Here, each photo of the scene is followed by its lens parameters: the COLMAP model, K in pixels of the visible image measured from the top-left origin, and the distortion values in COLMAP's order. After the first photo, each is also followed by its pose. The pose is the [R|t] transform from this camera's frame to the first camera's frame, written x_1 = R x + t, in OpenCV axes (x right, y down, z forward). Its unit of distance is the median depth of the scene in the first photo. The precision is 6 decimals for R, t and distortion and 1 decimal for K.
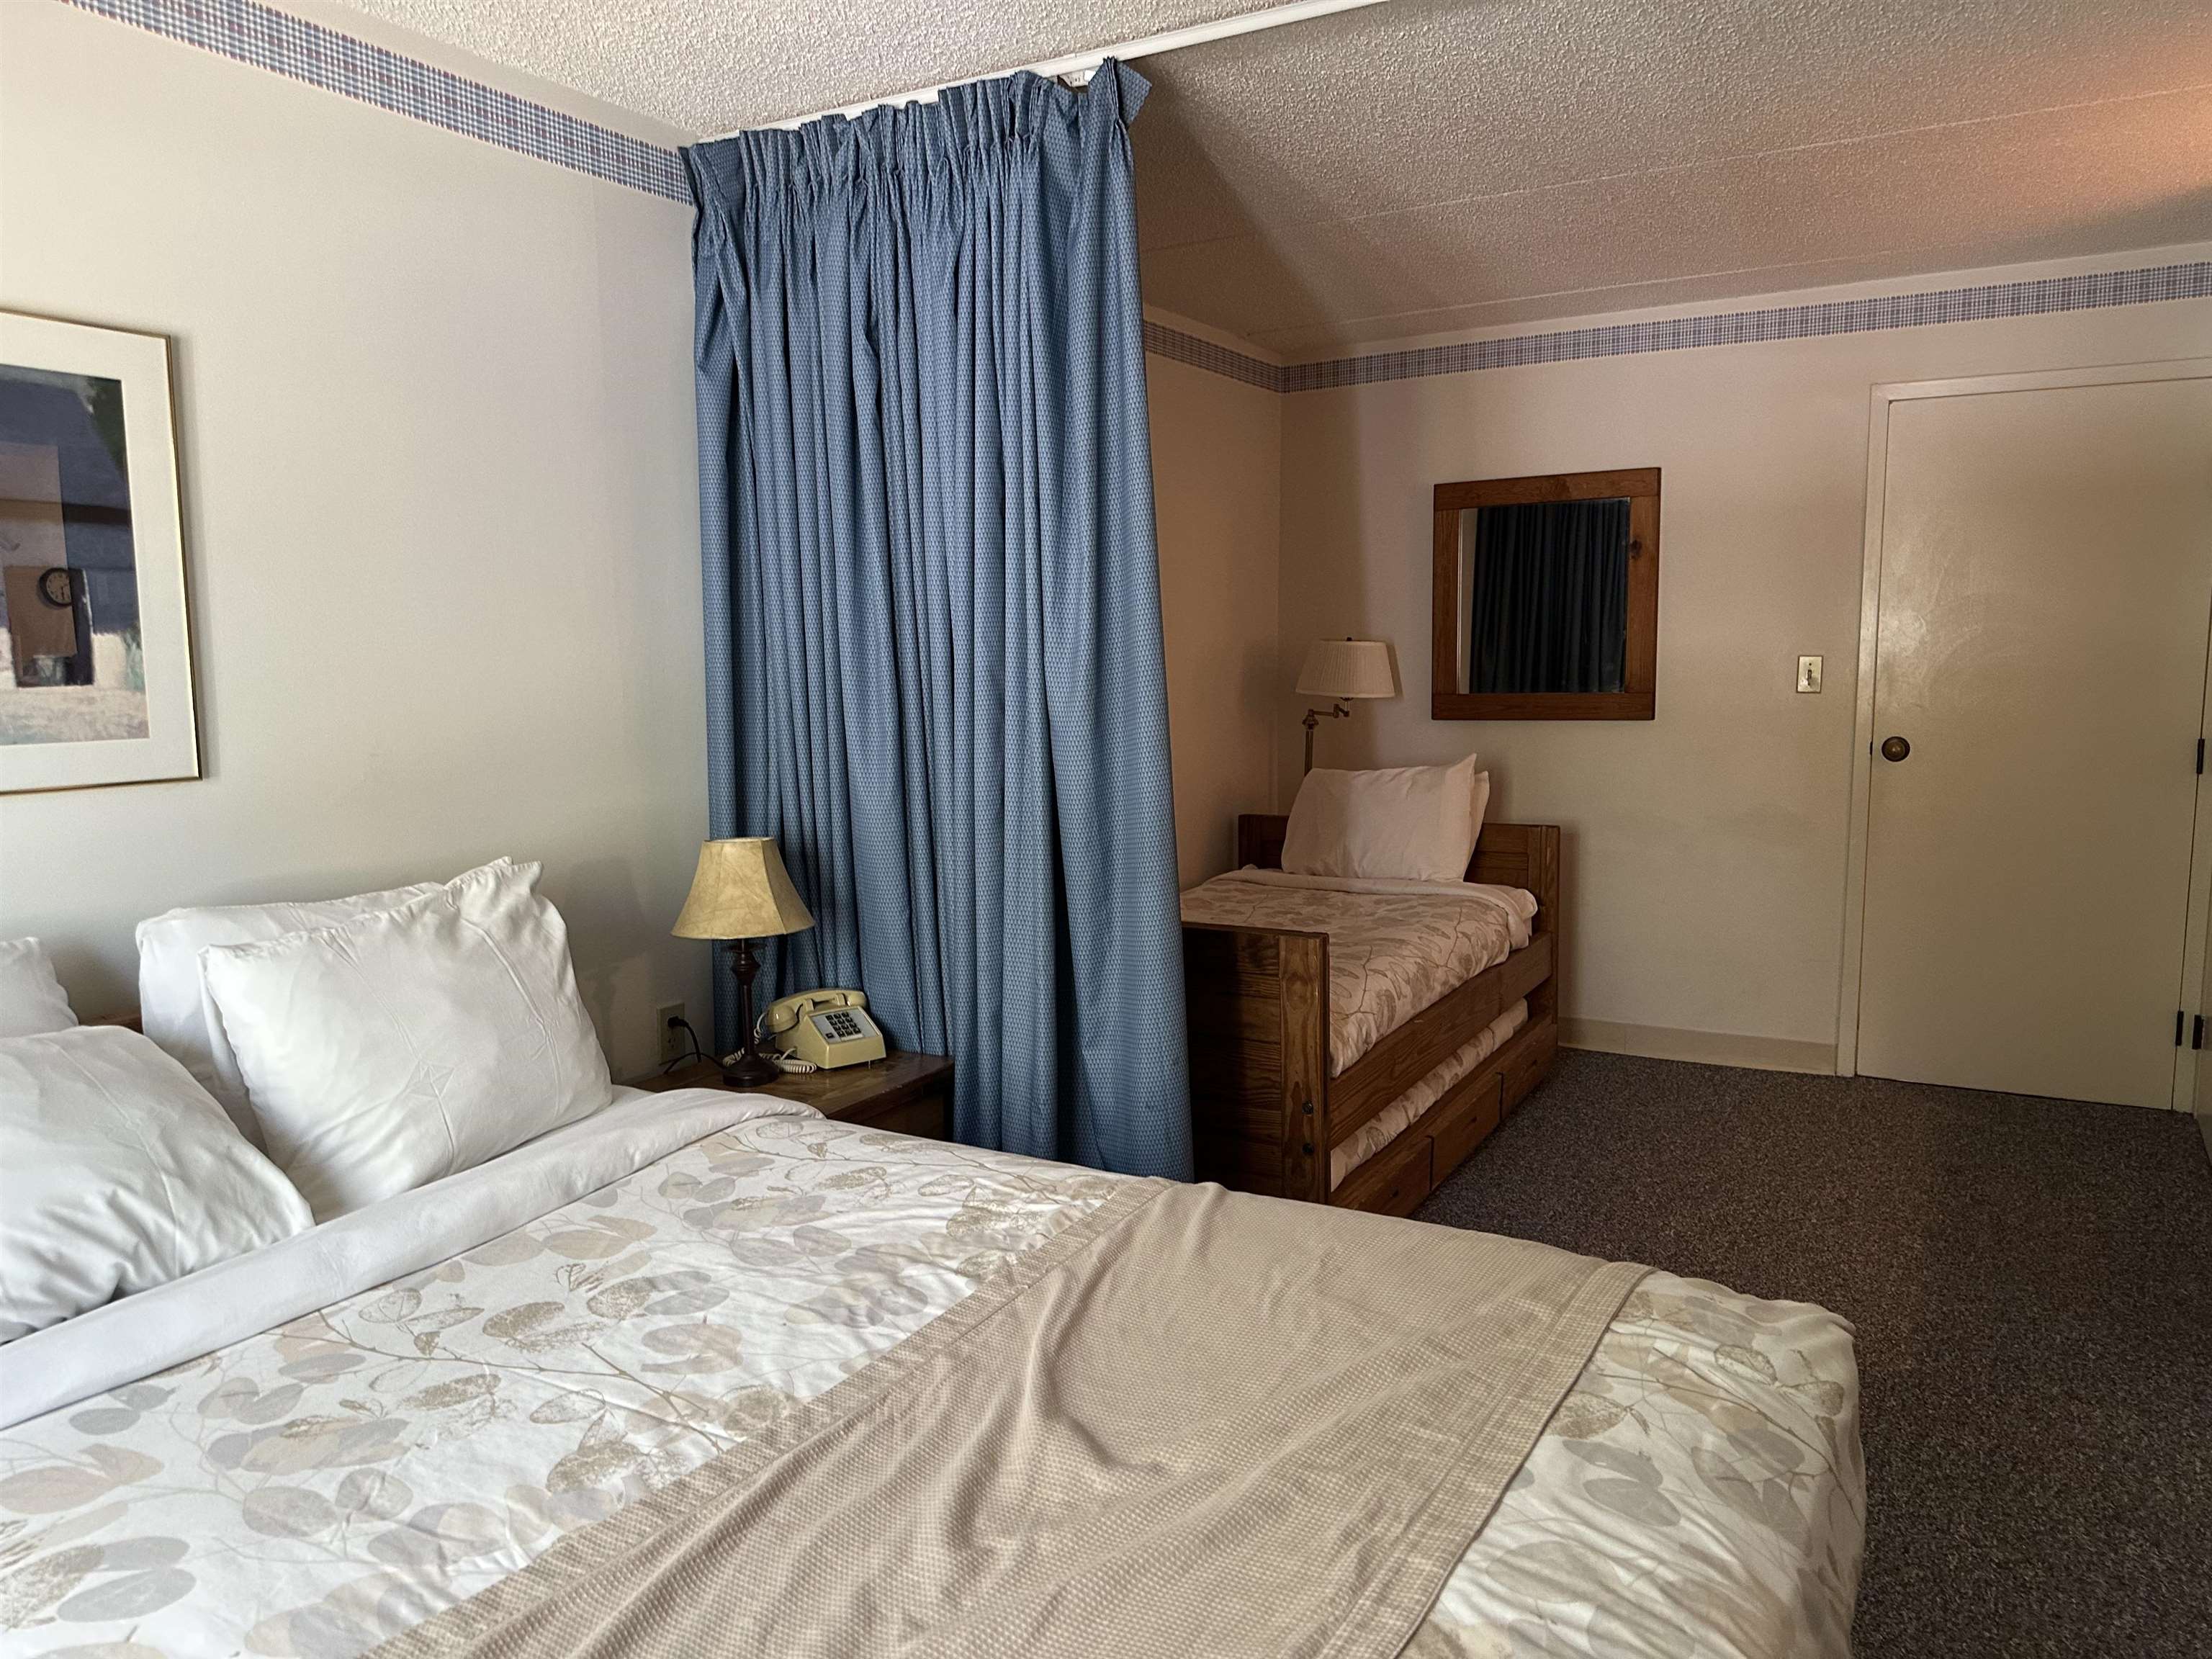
lens RADIAL K [[1558.7, 0, 1112.2], [0, 1558.7, 839.3], [0, 0, 1]] dist [0.051753, -0.059275]
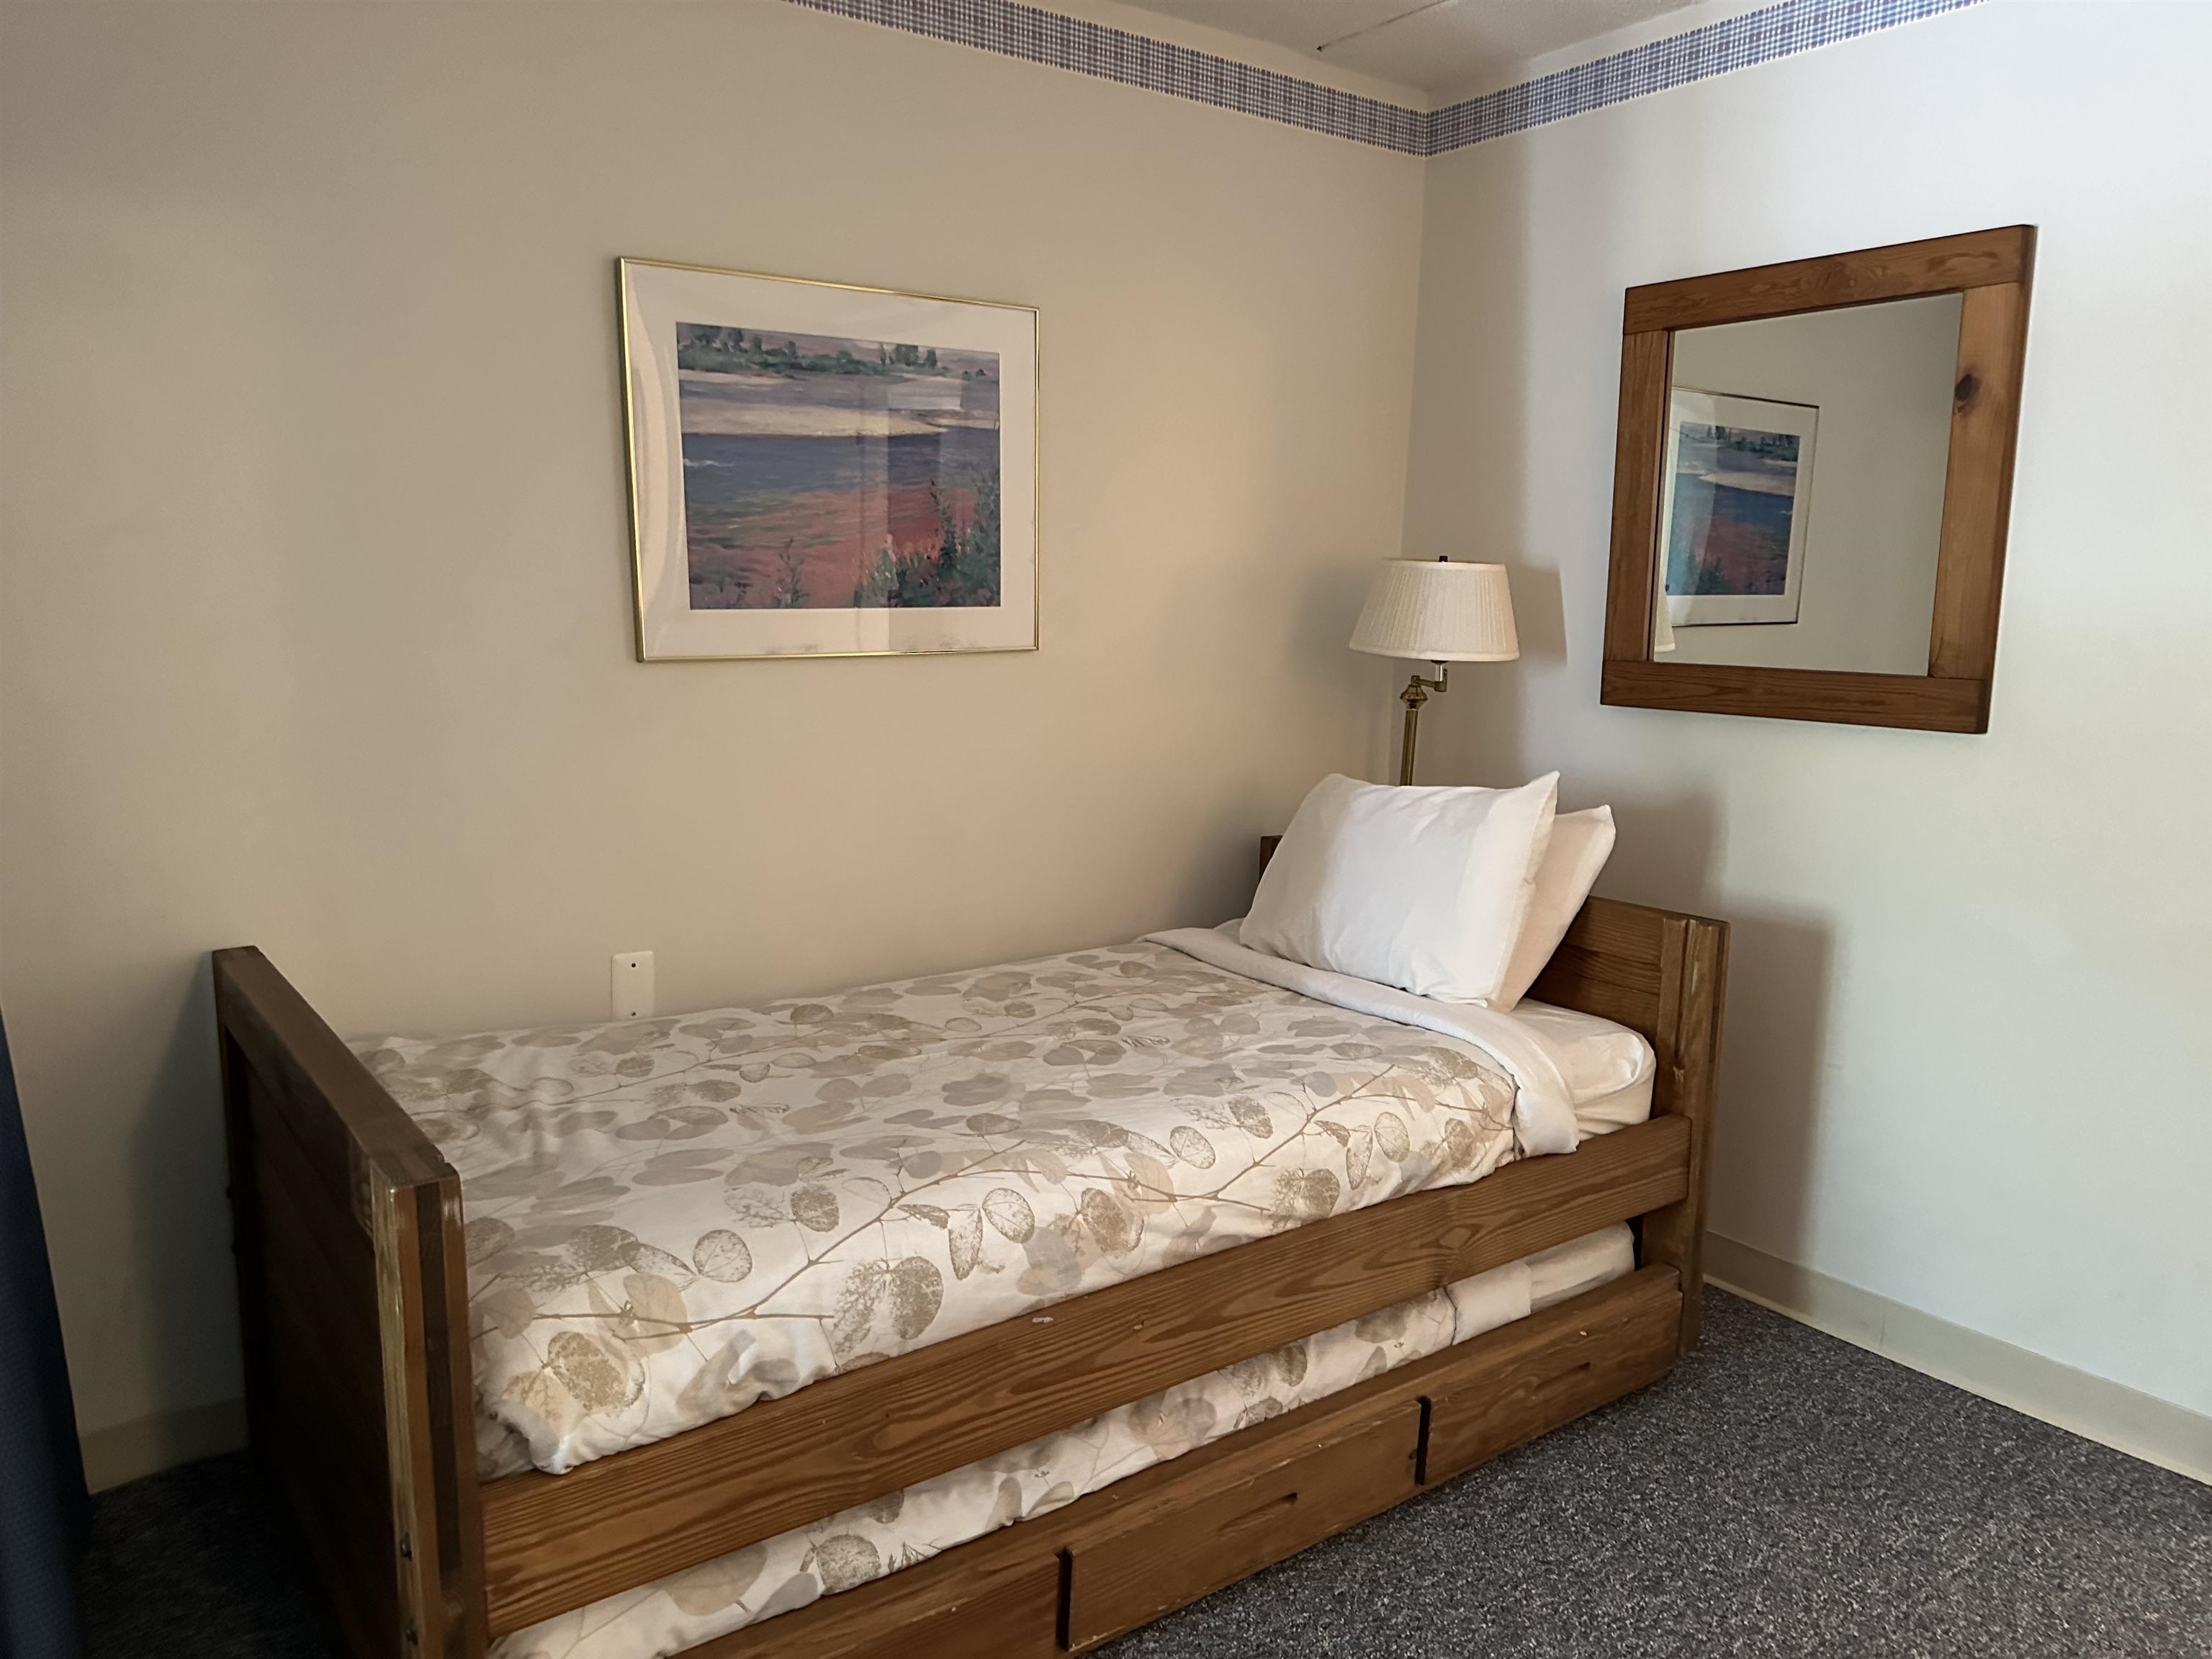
lens RADIAL K [[1565.3, 0, 1109.0], [0, 1565.3, 867.6], [0, 0, 1]] dist [0.007841, -0.056131]
pose [[0.915734, 0.101537, -0.388743, 0.365249], [-0.083774, 0.994528, 0.062422, -0.050734], [0.392954, -0.024595, 0.919229, 0.534428]]
